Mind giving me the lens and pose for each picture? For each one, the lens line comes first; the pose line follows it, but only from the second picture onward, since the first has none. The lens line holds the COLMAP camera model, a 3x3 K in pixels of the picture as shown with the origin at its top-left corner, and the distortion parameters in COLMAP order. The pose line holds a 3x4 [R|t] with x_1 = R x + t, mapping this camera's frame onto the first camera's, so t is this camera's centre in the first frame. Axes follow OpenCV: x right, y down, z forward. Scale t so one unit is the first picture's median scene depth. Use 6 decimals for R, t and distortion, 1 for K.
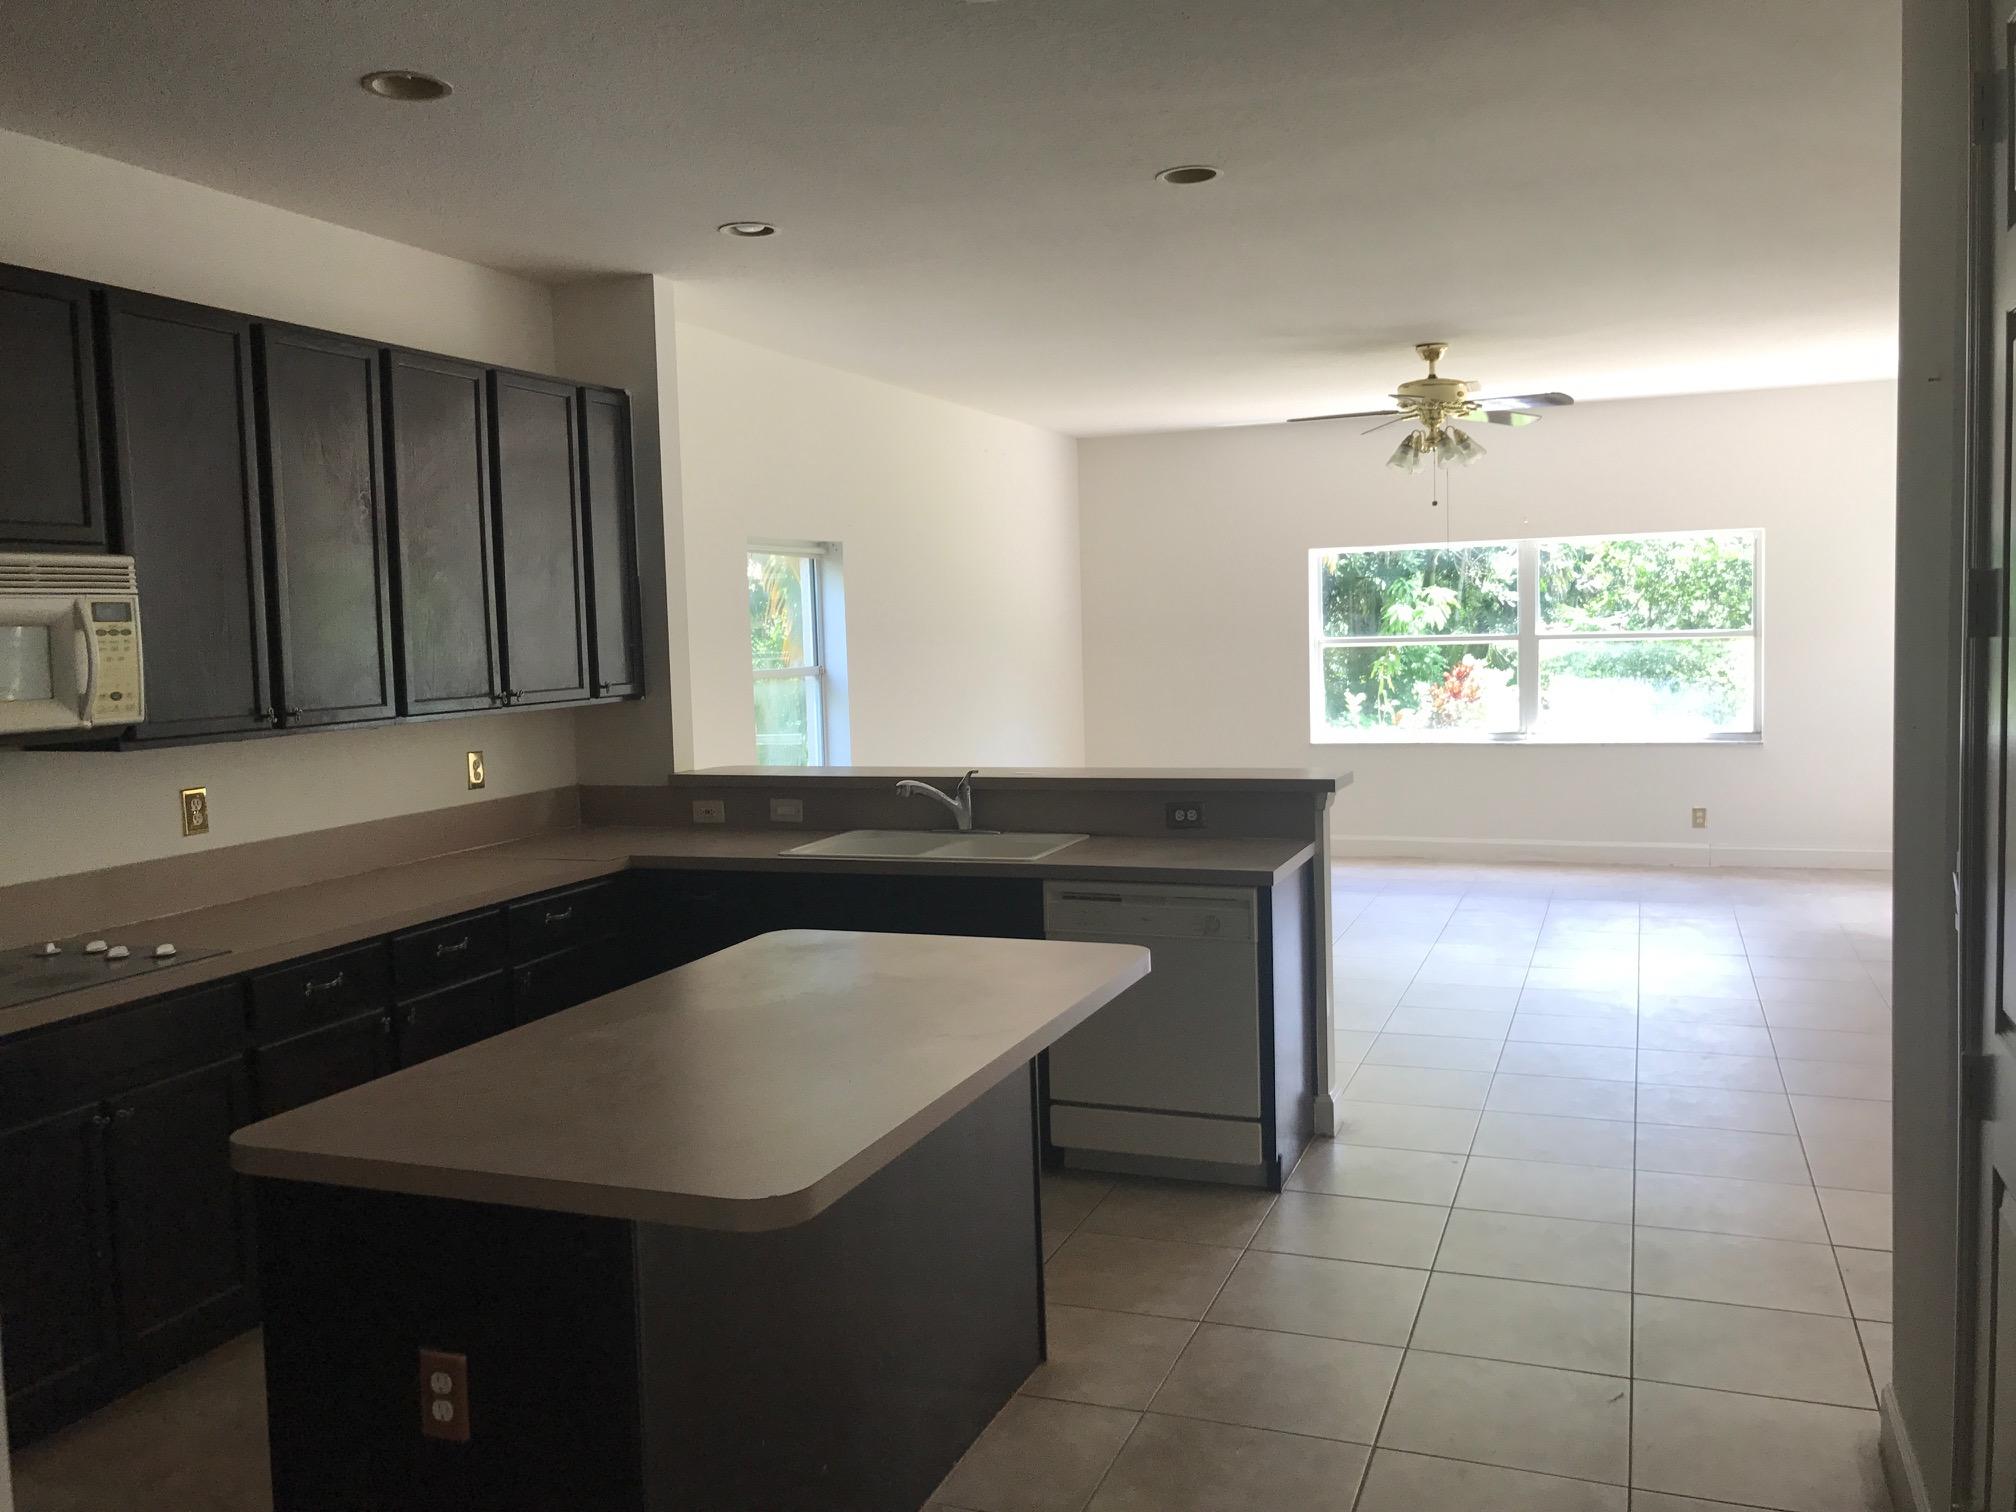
lens RADIAL K [[1663.7, 0, 1008.0], [0, 1663.7, 756.0], [0, 0, 1]] dist [0.002462, 0.001437]
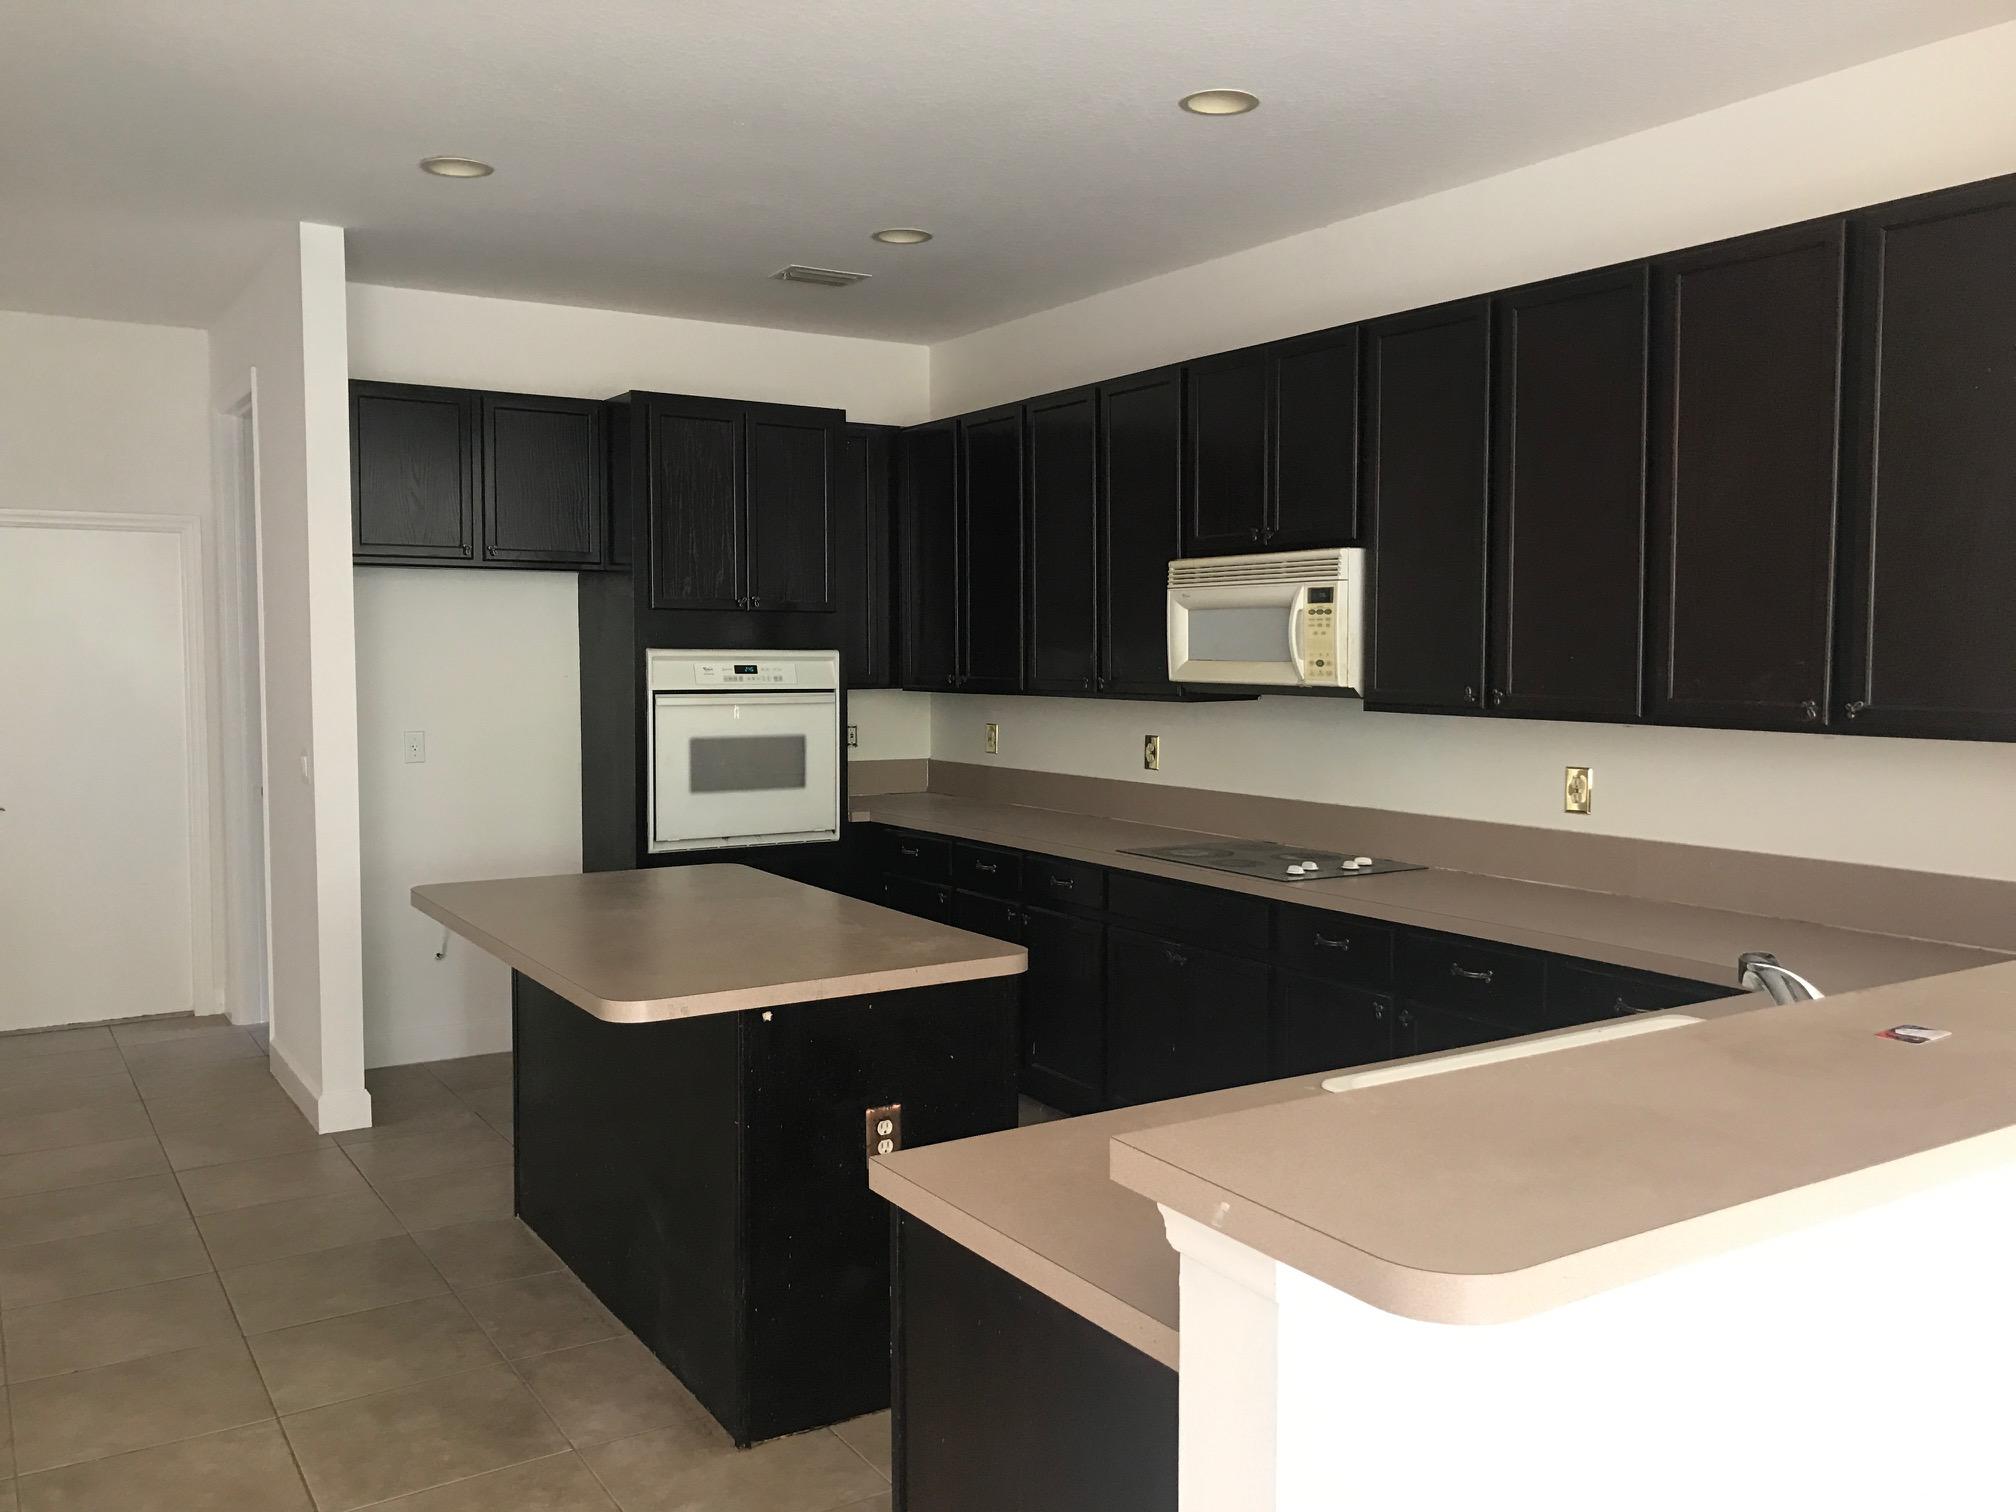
lens RADIAL K [[1663.7, 0, 1008.0], [0, 1663.7, 756.0], [0, 0, 1]] dist [0.002462, 0.001437]
pose [[-0.570796, 0.088054, -0.816357, 0.610542], [-0.042746, 0.989698, 0.136639, -0.126924], [0.819978, 0.112889, -0.561152, 1.513198]]
